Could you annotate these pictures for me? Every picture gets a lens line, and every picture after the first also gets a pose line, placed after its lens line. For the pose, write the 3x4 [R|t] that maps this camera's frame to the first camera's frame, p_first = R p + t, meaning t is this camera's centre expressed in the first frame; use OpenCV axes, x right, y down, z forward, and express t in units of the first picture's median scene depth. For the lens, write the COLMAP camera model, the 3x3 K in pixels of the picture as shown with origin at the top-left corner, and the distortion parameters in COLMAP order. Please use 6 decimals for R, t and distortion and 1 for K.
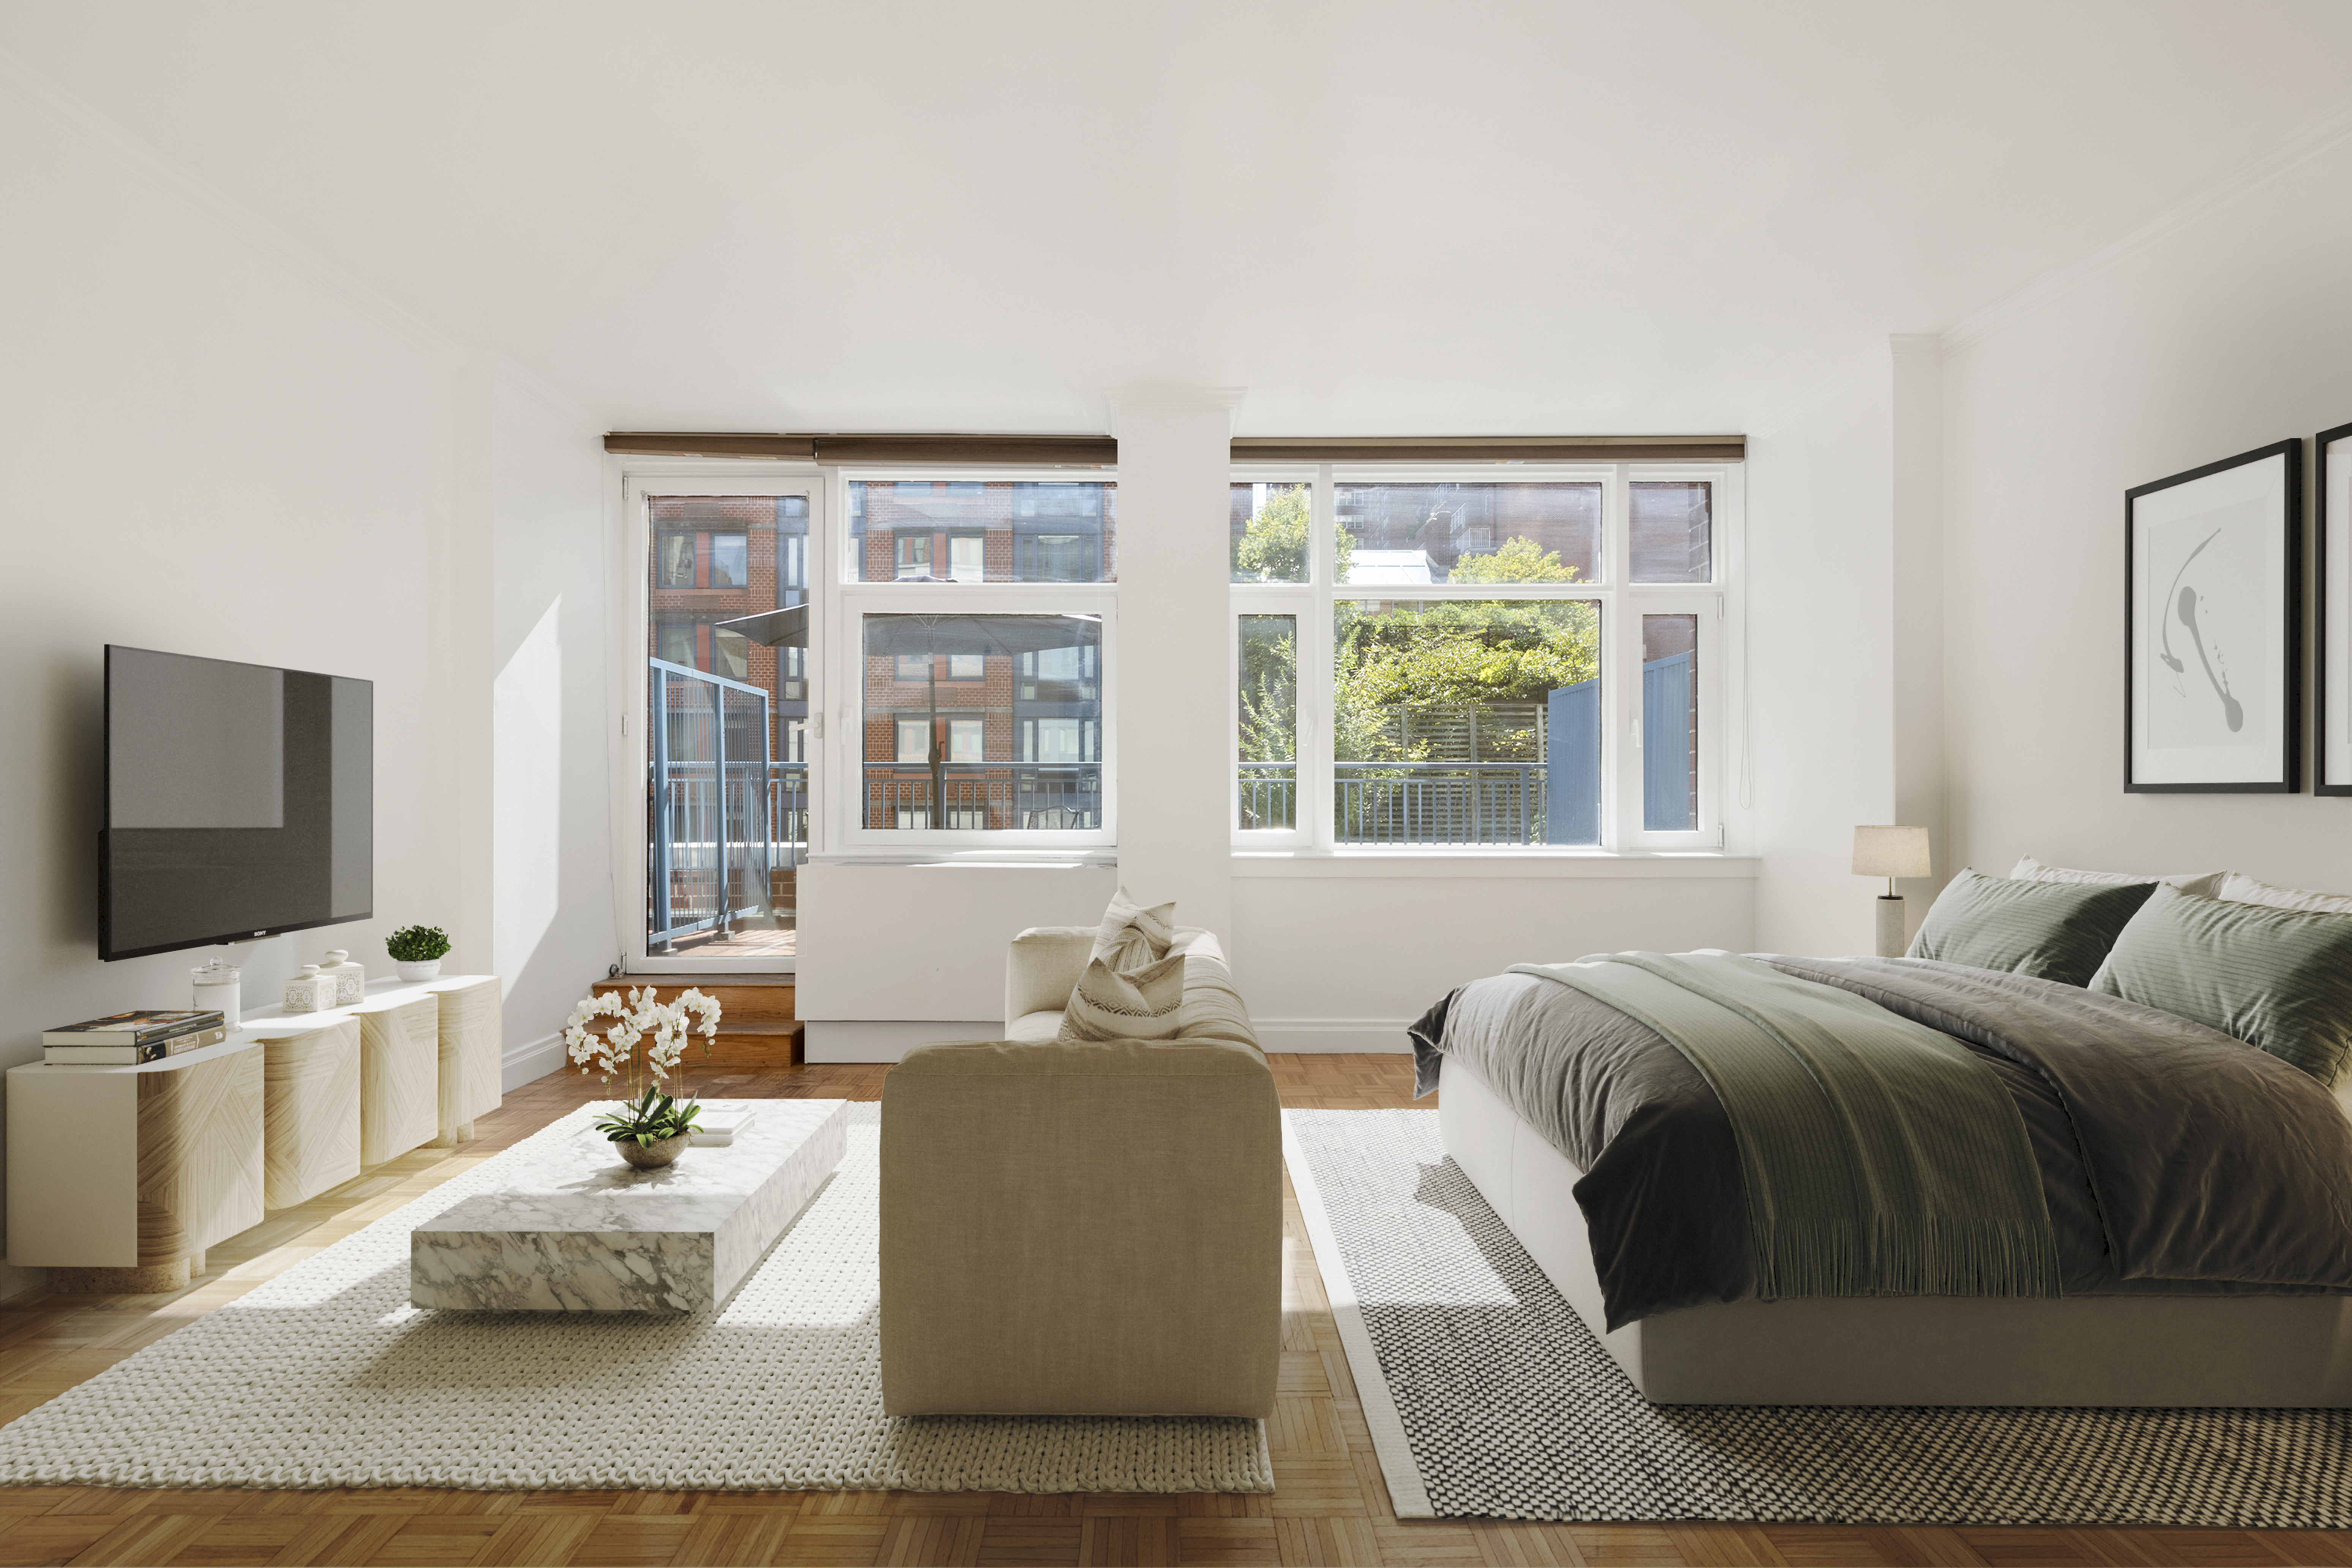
lens RADIAL K [[961.9, 0, 1178.0], [0, 961.9, 795.7], [0, 0, 1]] dist [-0.000924, 0.000140]
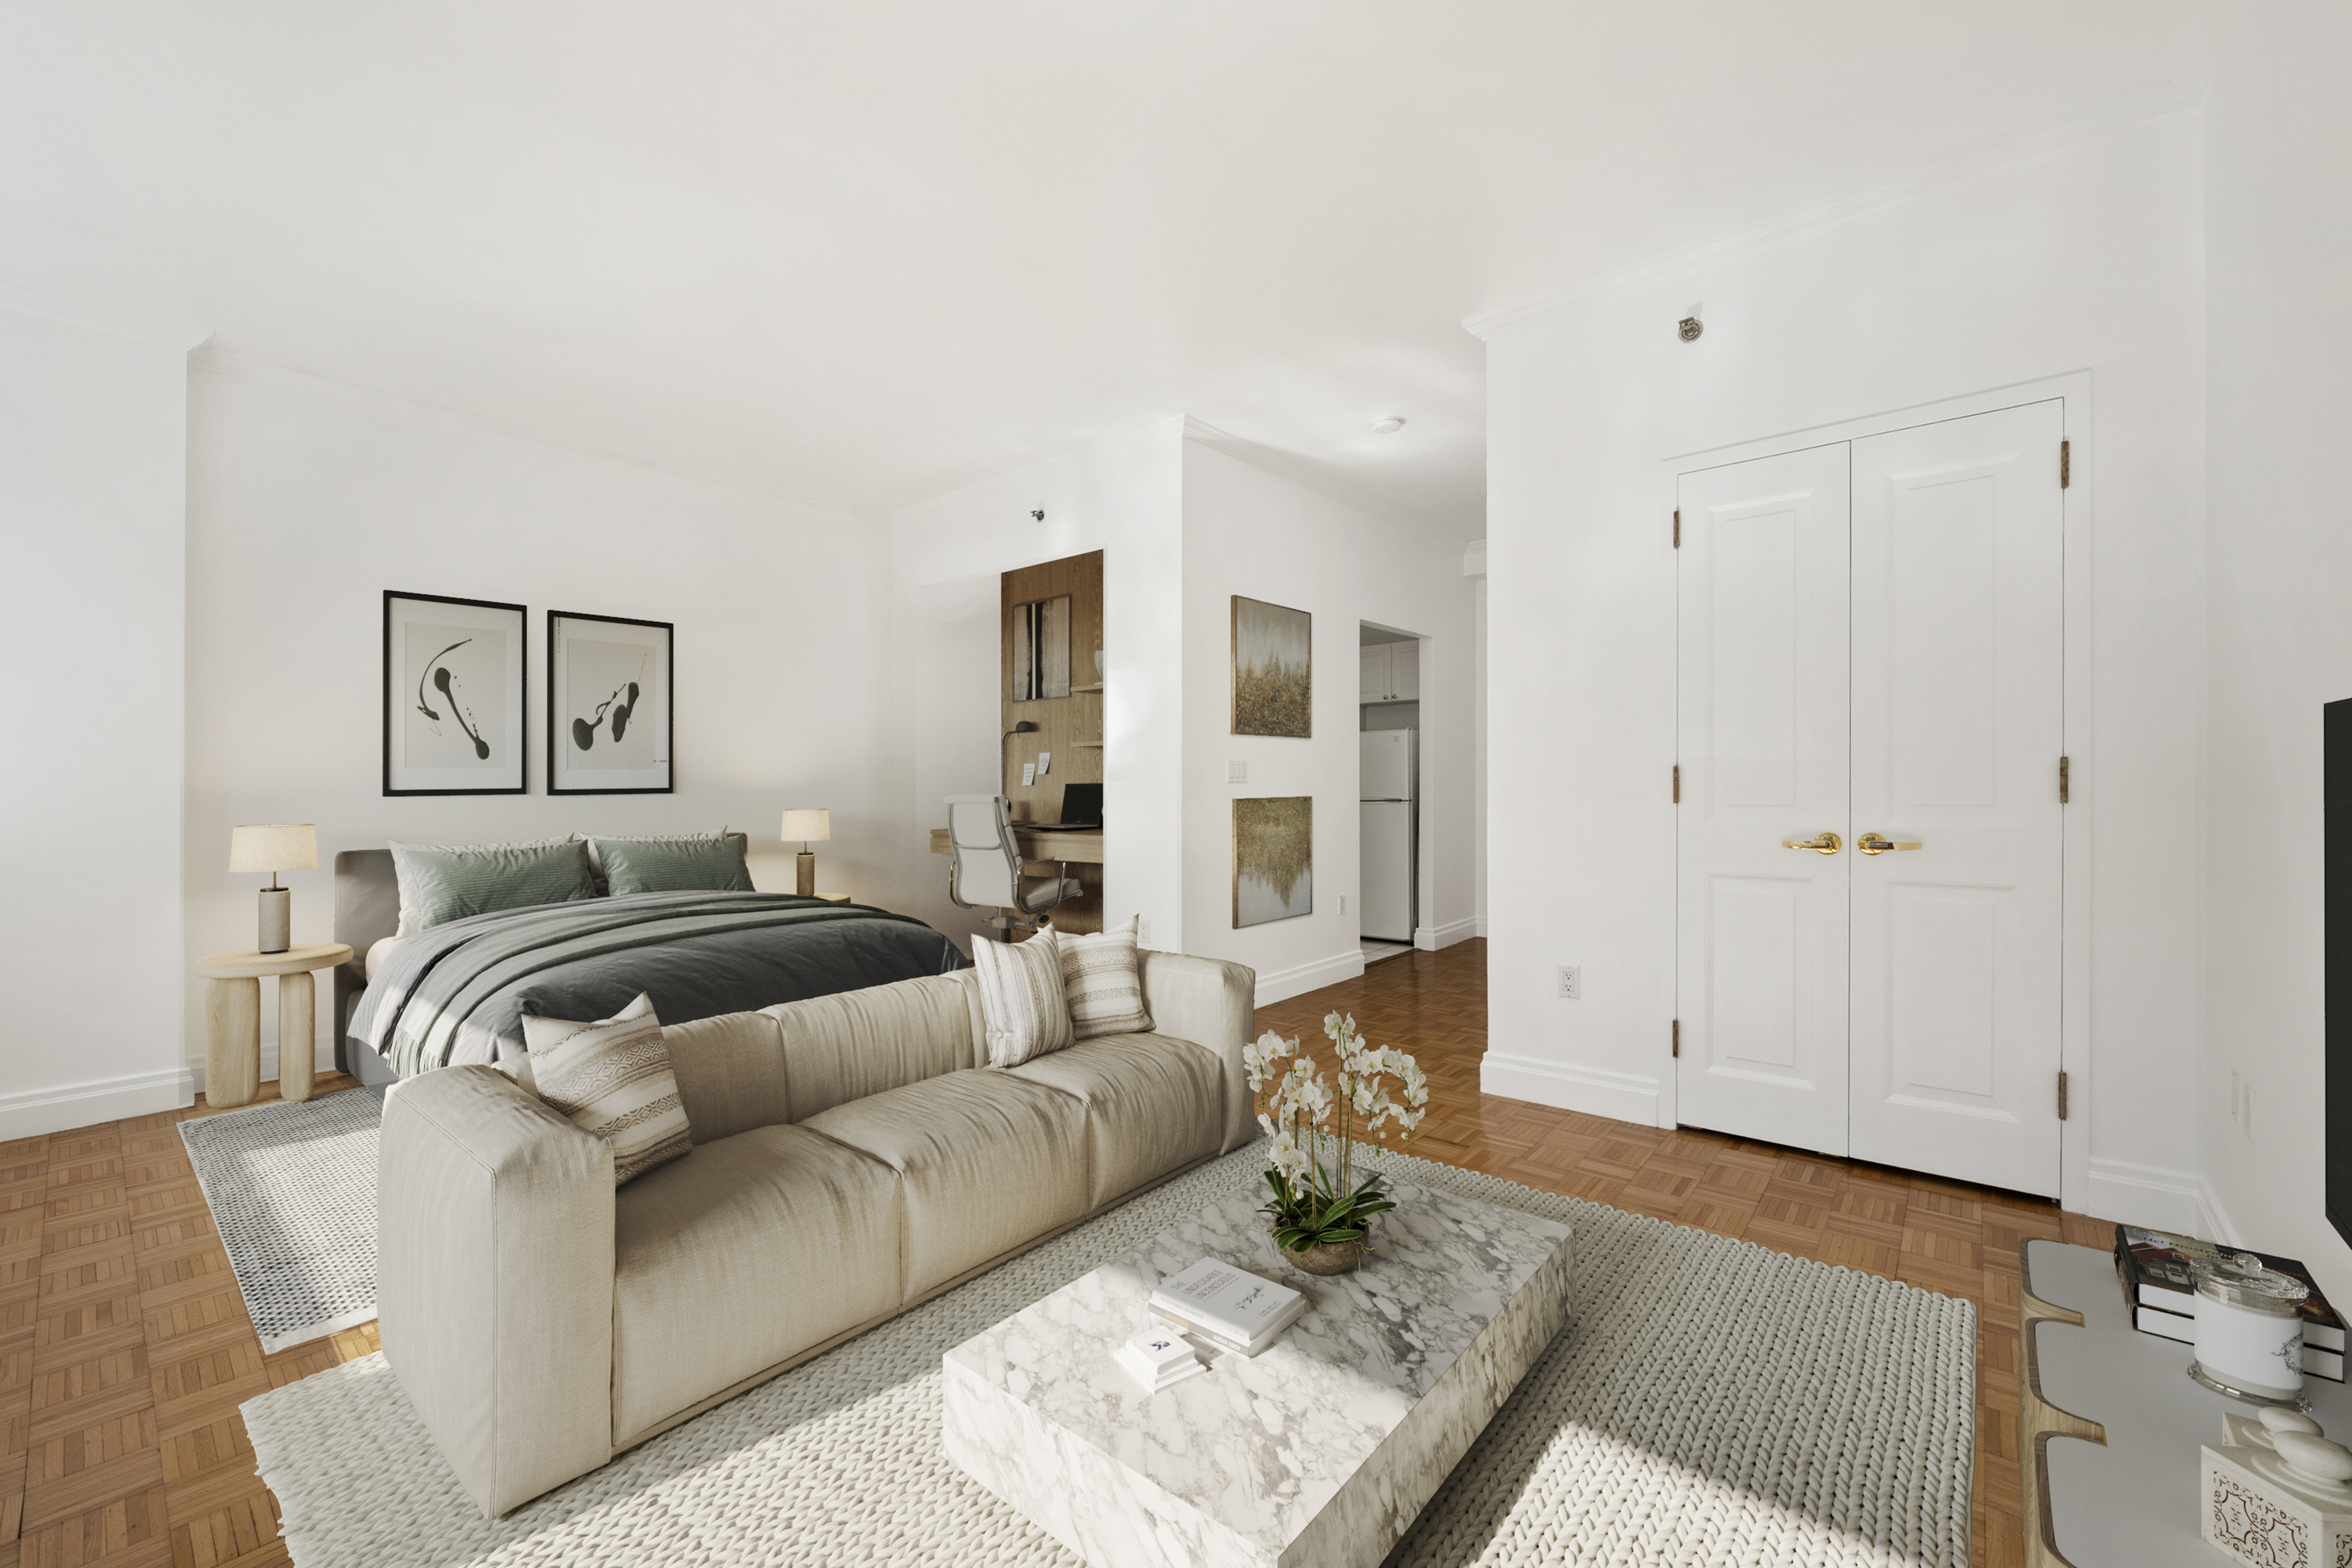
lens RADIAL K [[961.9, 0, 1177.2], [0, 961.9, 785.1], [0, 0, 1]] dist [-0.000924, 0.000140]
pose [[-0.753609, 0.010408, 0.657240, -0.793199], [0.013725, 0.999906, -0.000097, -0.001195], [-0.657179, 0.008947, -0.753681, 1.159381]]
